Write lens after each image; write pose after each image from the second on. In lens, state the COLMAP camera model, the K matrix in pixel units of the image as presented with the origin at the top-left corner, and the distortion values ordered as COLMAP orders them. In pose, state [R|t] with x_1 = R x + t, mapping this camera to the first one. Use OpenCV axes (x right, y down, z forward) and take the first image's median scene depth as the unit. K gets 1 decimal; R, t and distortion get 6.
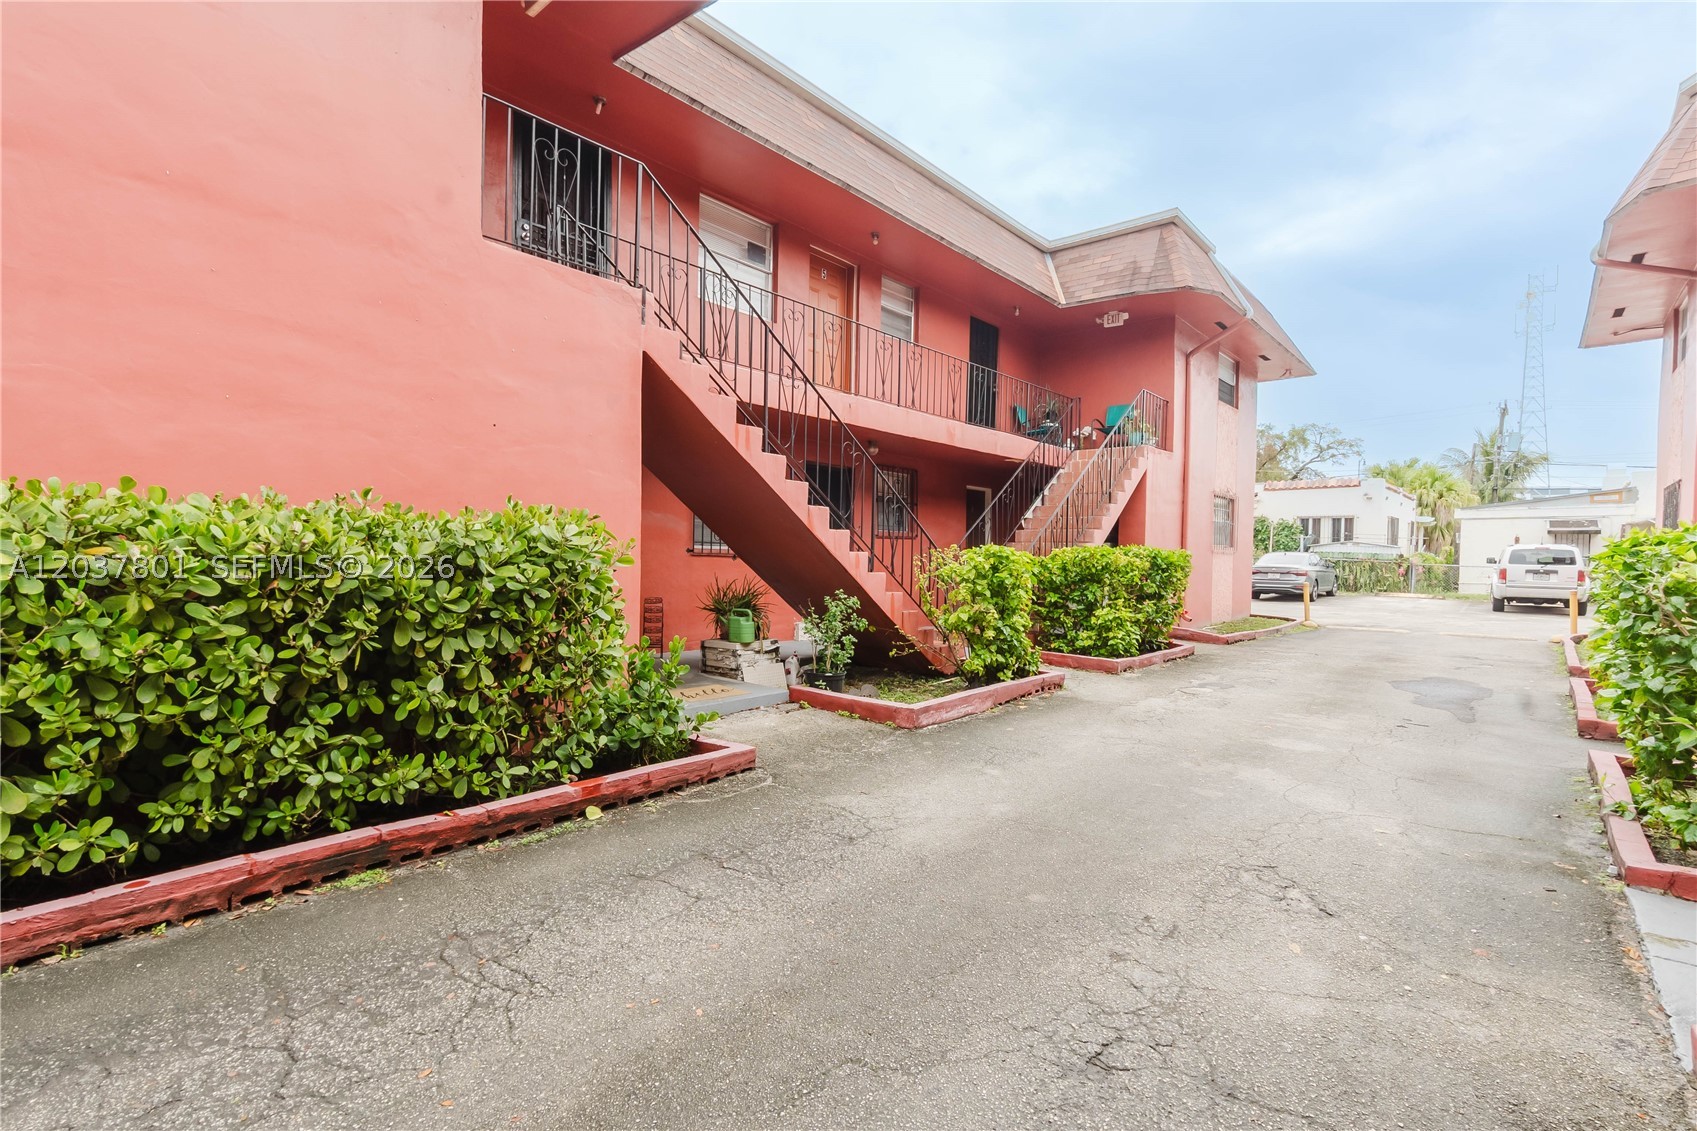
lens RADIAL K [[794.7, 0, 848.5], [0, 794.7, 565.5], [0, 0, 1]] dist [0.000092, 0.000000]
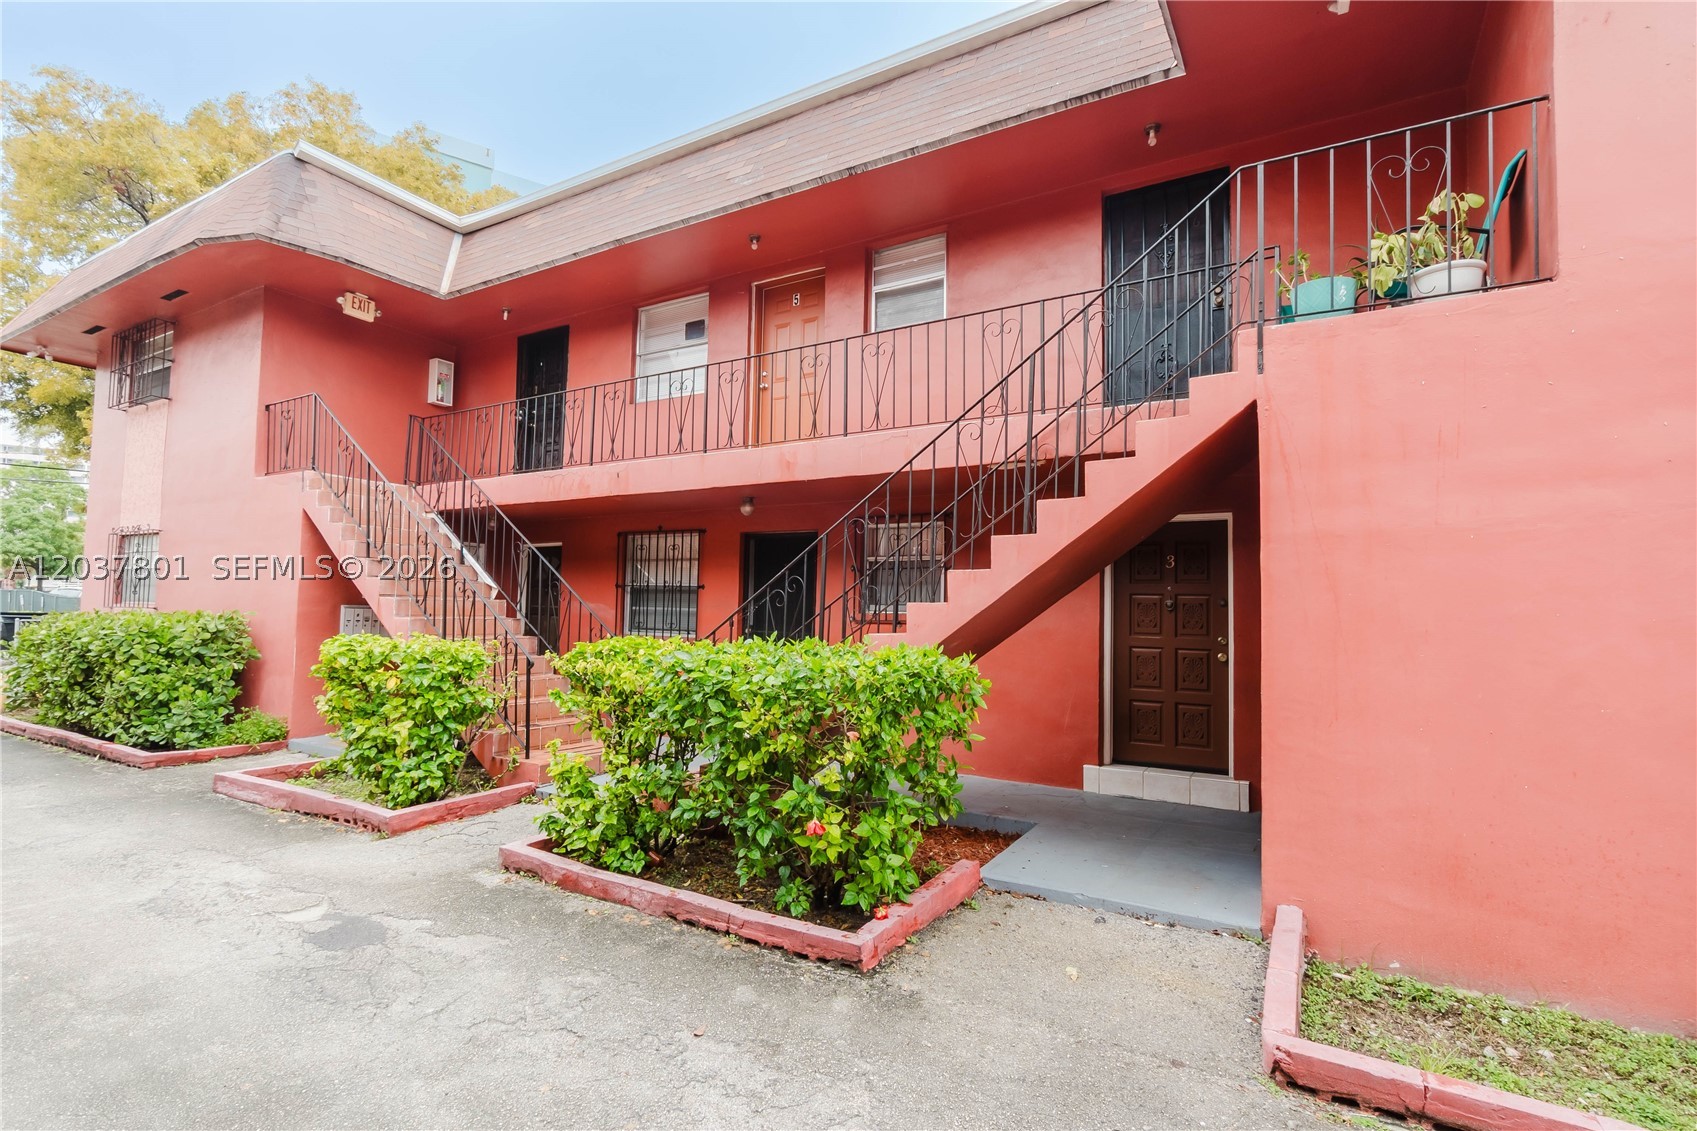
lens RADIAL K [[794.7, 0, 848.5], [0, 794.7, 565.5], [0, 0, 1]] dist [0.000092, 0.000000]
pose [[0.192557, -0.080722, -0.977960, 0.815986], [-0.045385, 0.994812, -0.091049, -0.029102], [0.980236, 0.061917, 0.187894, 0.991363]]
